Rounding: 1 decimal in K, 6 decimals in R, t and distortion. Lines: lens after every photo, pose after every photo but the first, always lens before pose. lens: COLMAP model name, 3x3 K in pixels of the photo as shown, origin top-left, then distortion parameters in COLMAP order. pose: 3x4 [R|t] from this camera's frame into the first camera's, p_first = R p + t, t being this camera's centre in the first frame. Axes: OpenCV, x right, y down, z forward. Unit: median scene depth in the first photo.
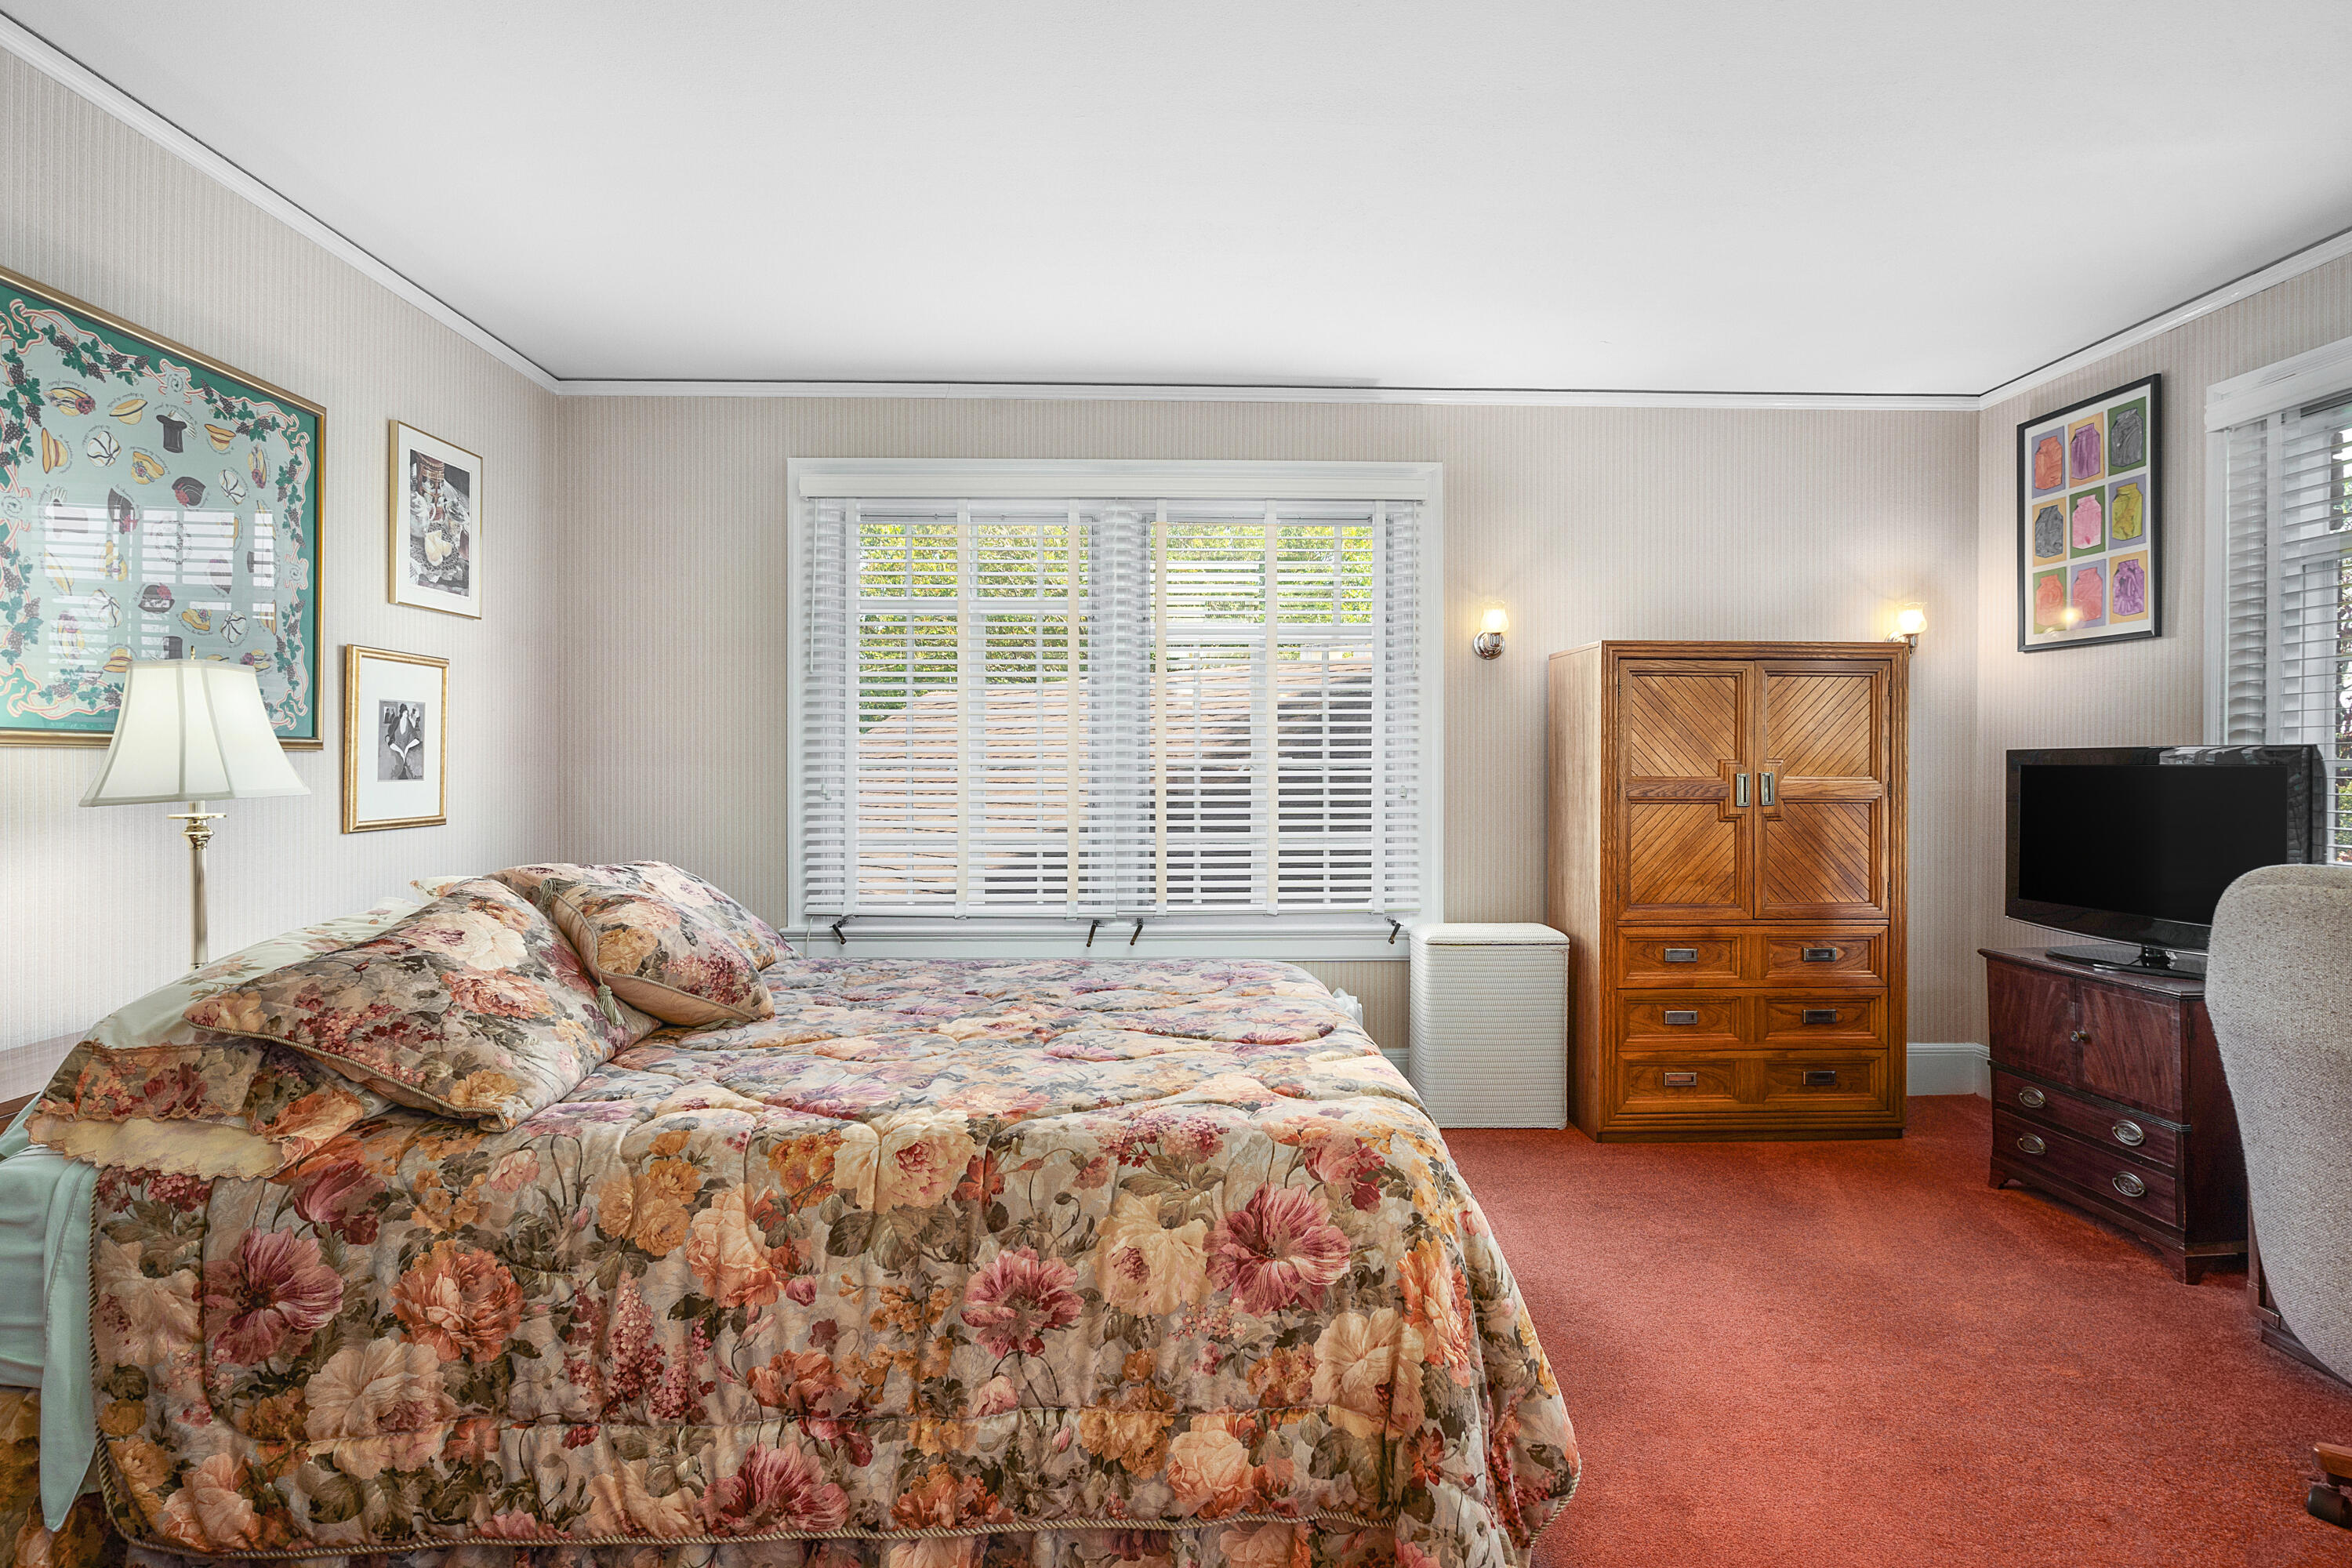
lens RADIAL K [[1071.1, 0, 1185.8], [0, 1071.1, 778.1], [0, 0, 1]] dist [-0.003499, 0.000046]
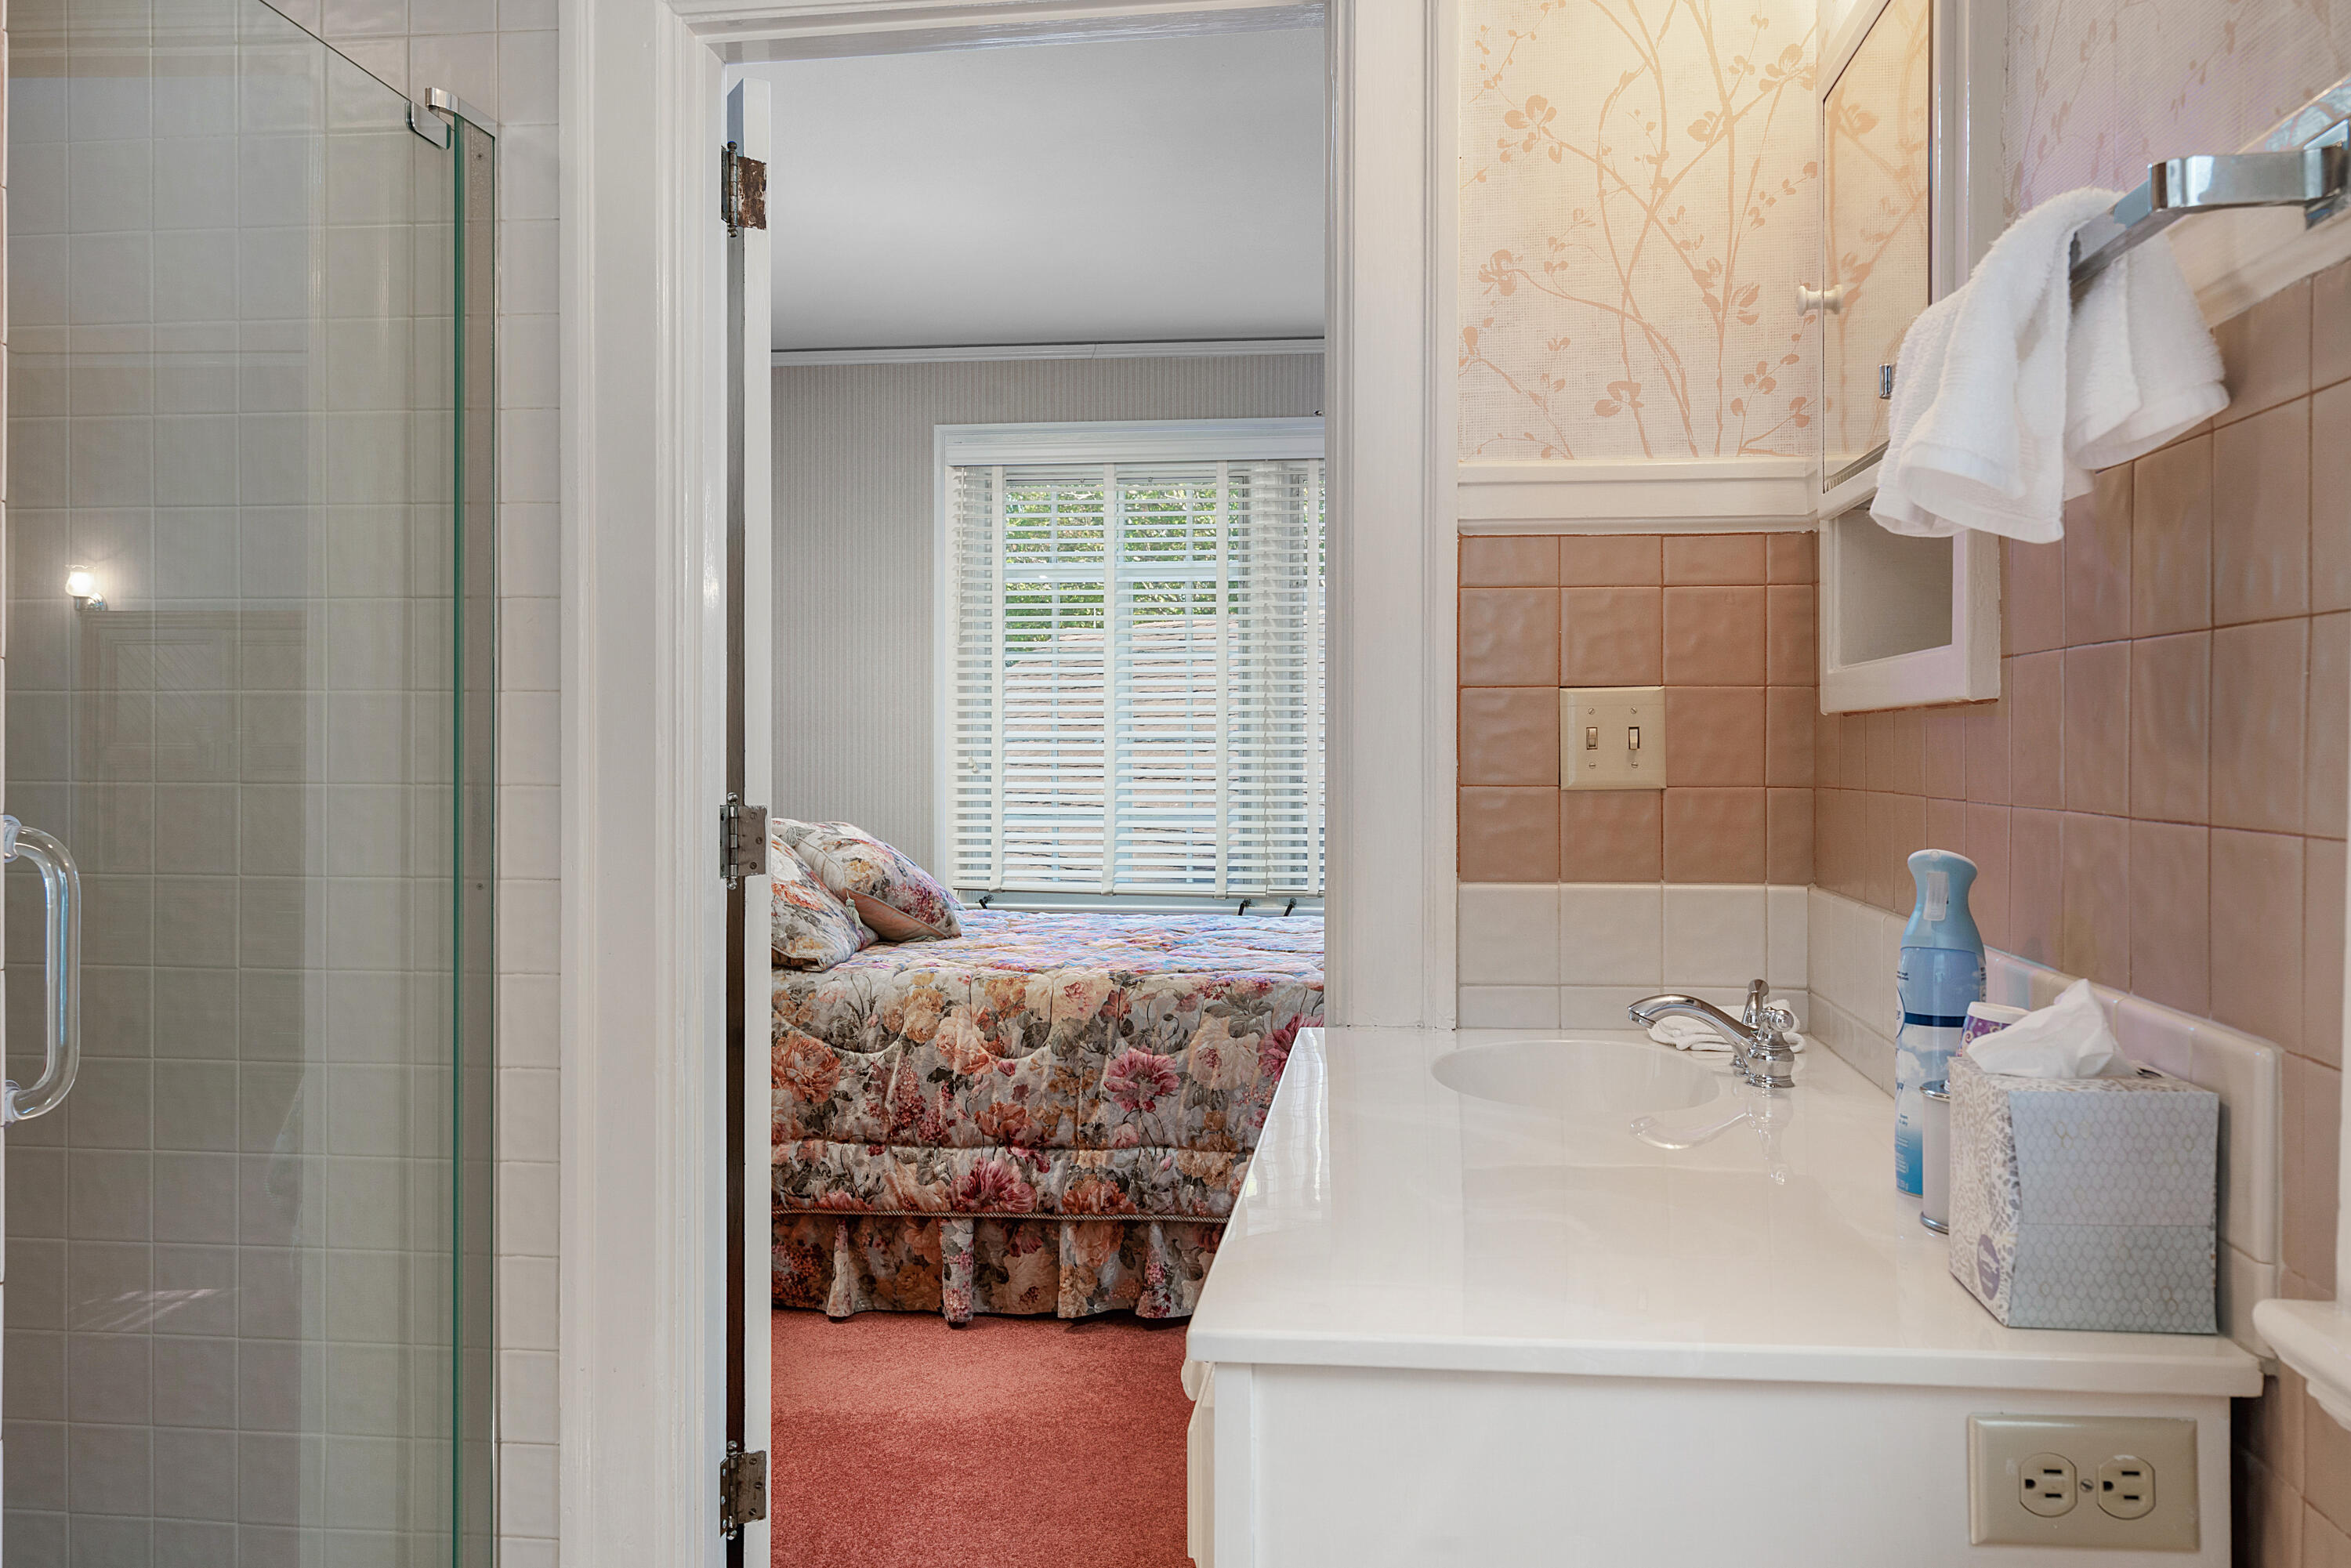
lens RADIAL K [[1774.4, 0, 1175.6], [0, 1774.4, 773.0], [0, 0, 1]] dist [0.002380, -0.000016]
pose [[0.985545, 0.001188, -0.169412, 0.340315], [0.000567, 0.999947, 0.010310, 0.011295], [0.169415, -0.010257, 0.985491, -1.571190]]
